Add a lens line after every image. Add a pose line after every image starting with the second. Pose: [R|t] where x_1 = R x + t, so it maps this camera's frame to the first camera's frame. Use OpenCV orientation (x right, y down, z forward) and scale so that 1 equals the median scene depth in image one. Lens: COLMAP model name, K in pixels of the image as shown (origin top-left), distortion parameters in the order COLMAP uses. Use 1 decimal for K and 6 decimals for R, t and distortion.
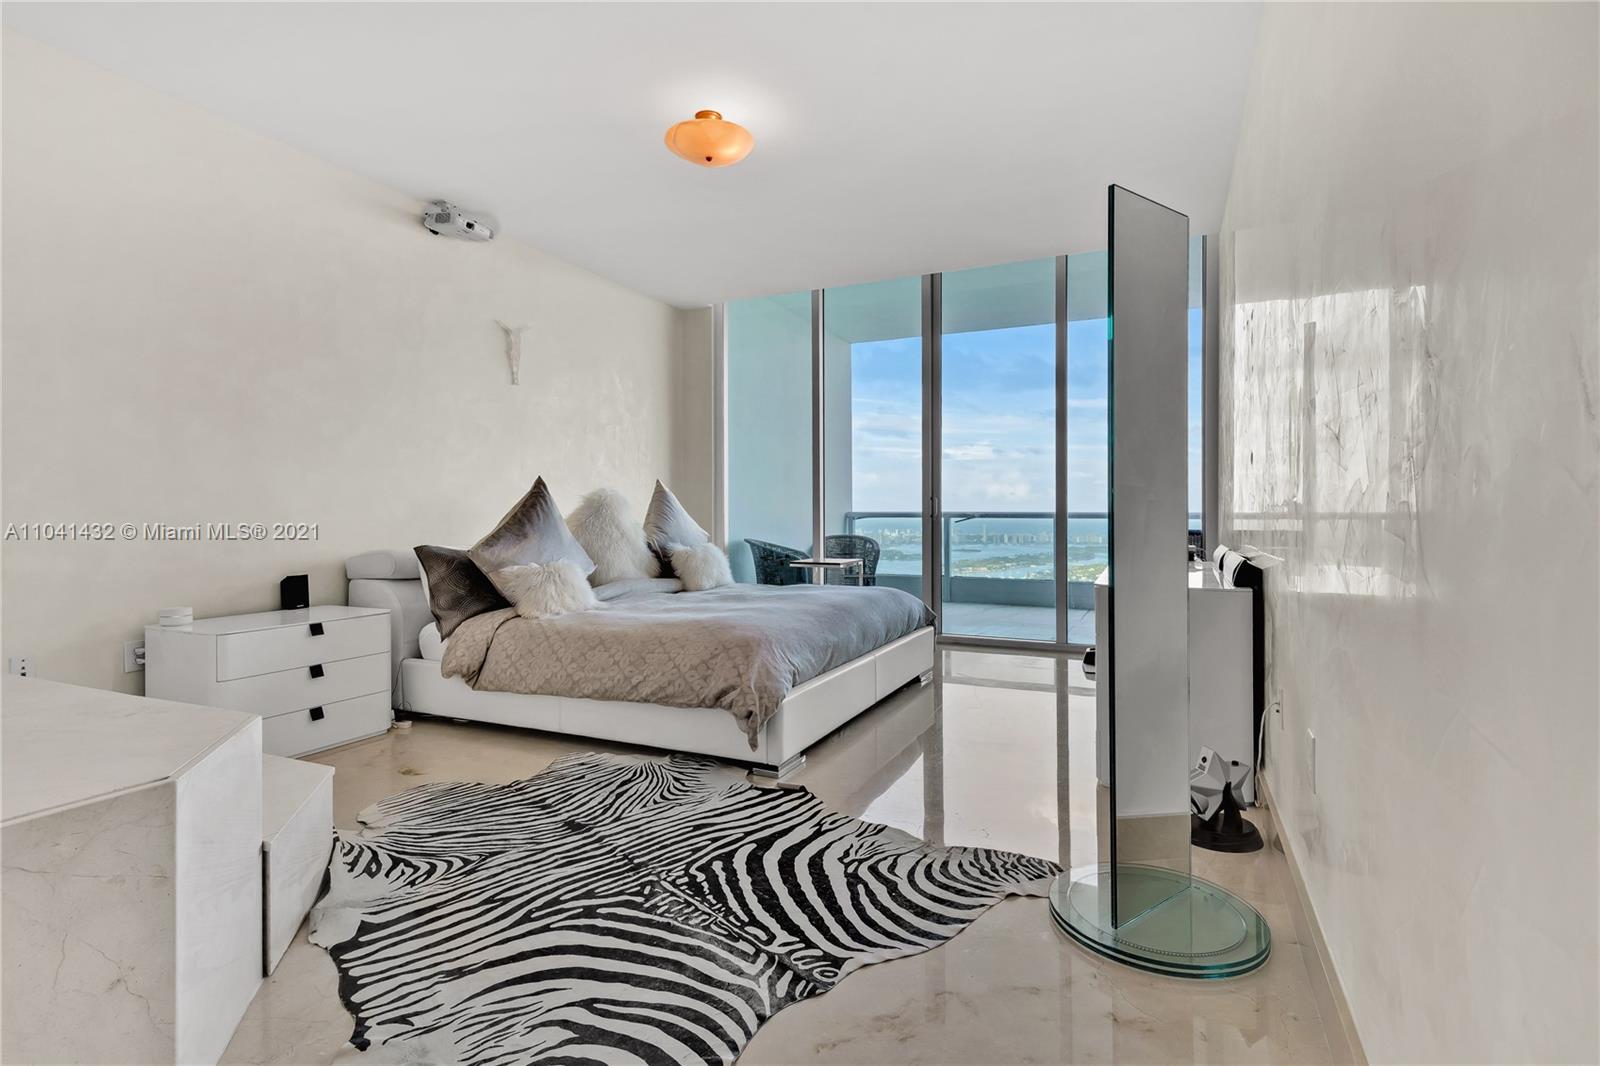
lens RADIAL K [[757.8, 0, 800.0], [0, 757.8, 533.0], [0, 0, 1]] dist [0.017439, -0.000390]
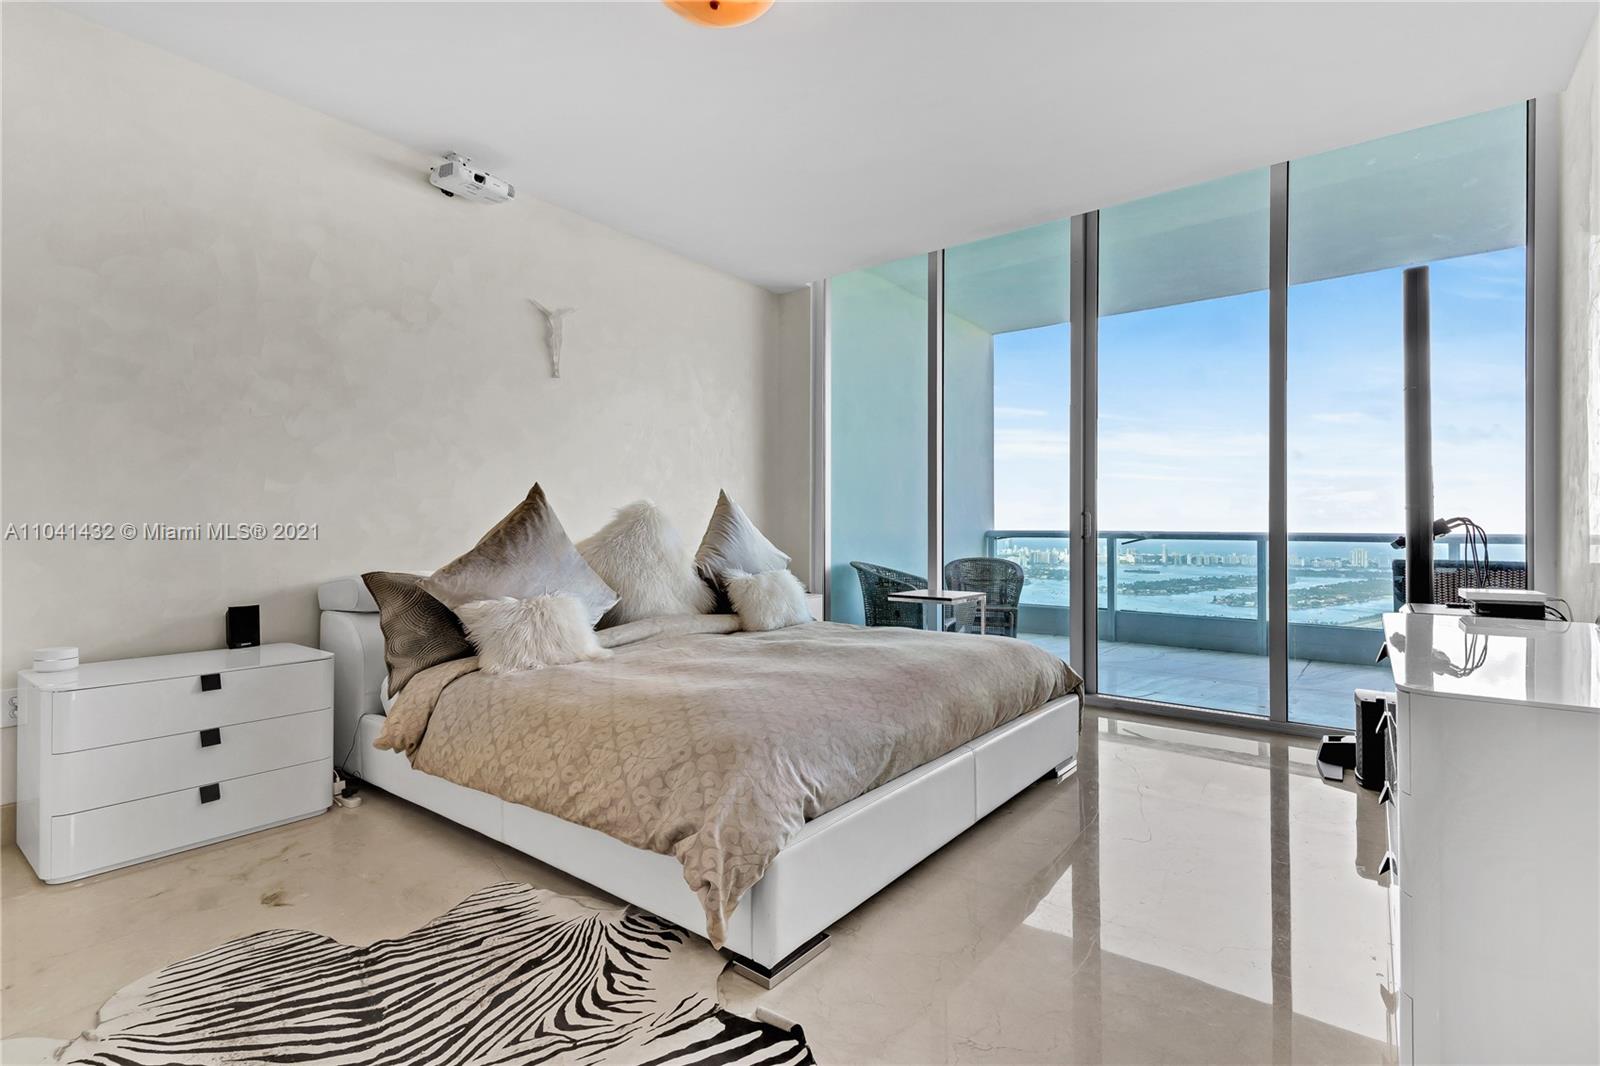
lens RADIAL K [[757.8, 0, 800.0], [0, 757.8, 533.0], [0, 0, 1]] dist [0.017439, -0.000390]
pose [[0.978594, 0.005327, -0.205729, 0.084745], [-0.010107, 0.999703, -0.022192, -0.009962], [0.205550, 0.023796, 0.978357, 0.320579]]
